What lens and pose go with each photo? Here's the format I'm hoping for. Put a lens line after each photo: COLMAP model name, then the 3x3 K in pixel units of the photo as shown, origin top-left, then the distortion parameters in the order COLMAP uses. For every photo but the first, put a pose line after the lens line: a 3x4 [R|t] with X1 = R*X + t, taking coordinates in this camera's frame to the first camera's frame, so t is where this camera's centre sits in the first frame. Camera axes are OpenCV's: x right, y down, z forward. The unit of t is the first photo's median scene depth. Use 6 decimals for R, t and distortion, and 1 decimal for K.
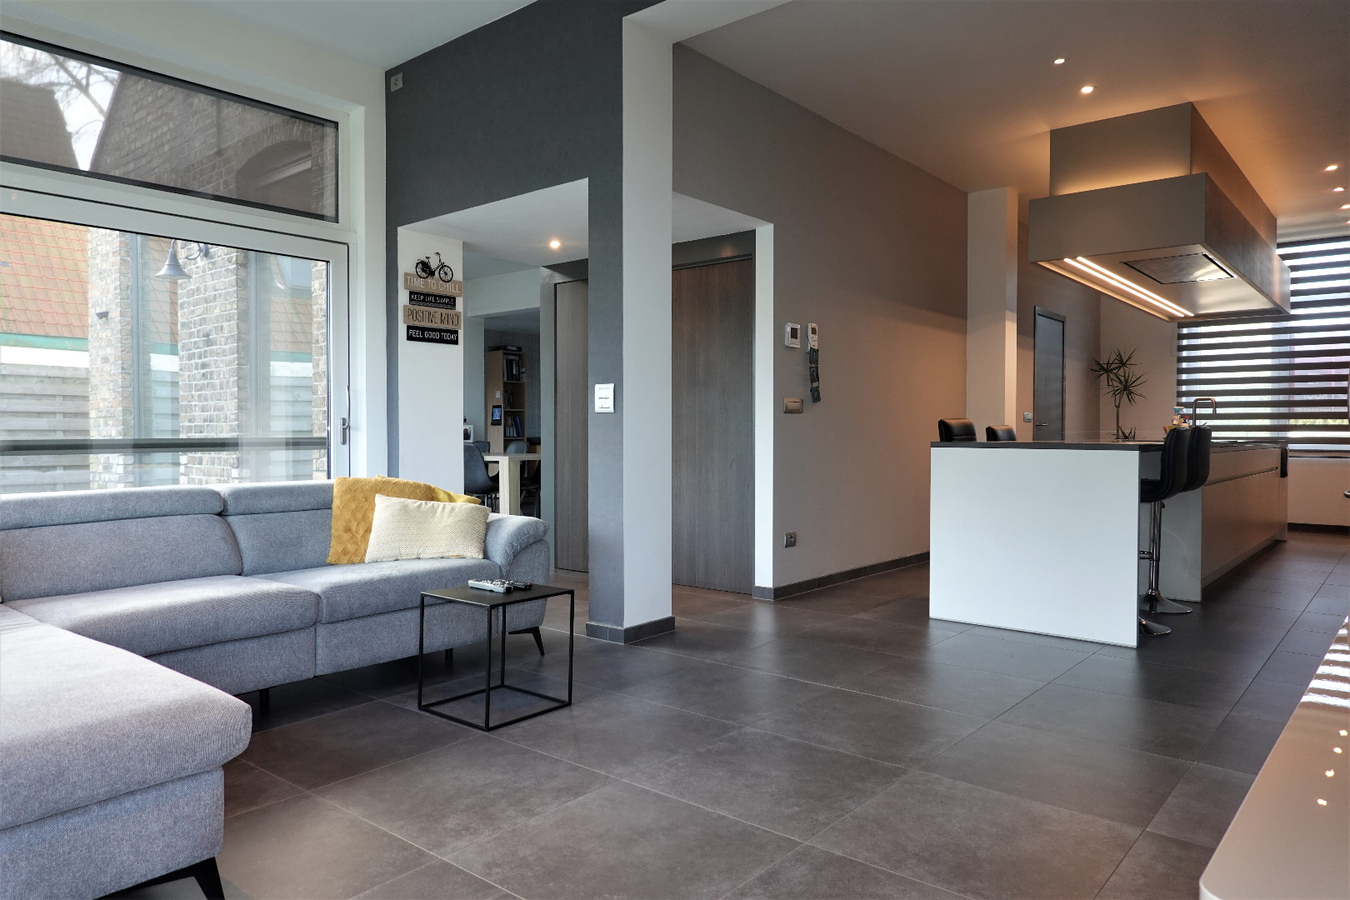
lens RADIAL K [[911.6, 0, 675.0], [0, 911.6, 448.9], [0, 0, 1]] dist [0.011034, 0.002128]
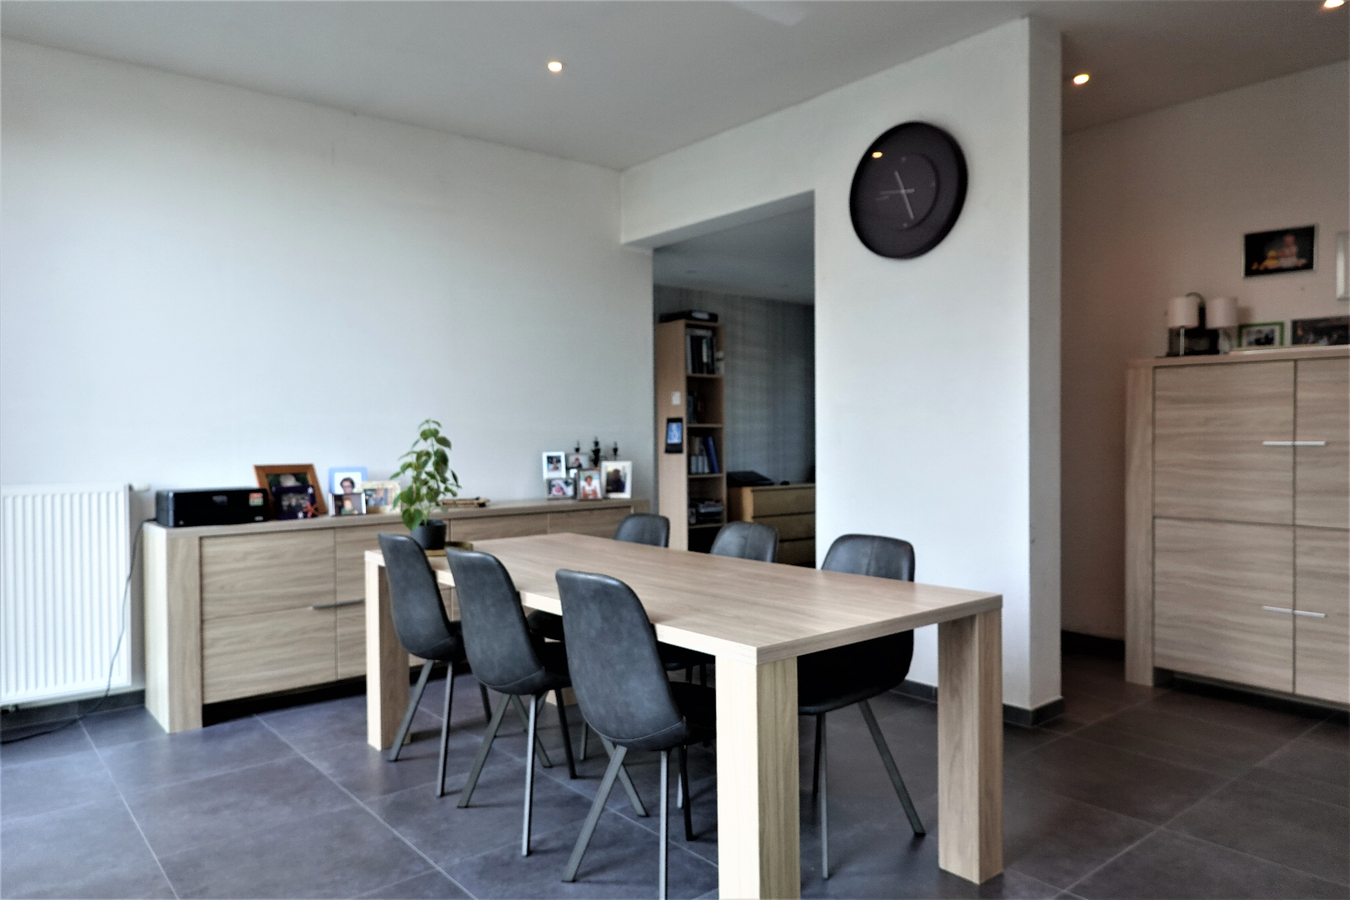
lens RADIAL K [[911.6, 0, 674.2], [0, 911.6, 447.8], [0, 0, 1]] dist [0.011034, 0.002128]
pose [[0.983232, -0.003498, -0.182323, -0.093219], [0.002816, 0.999988, -0.004000, -0.027117], [0.182335, 0.003419, 0.983231, 0.447512]]
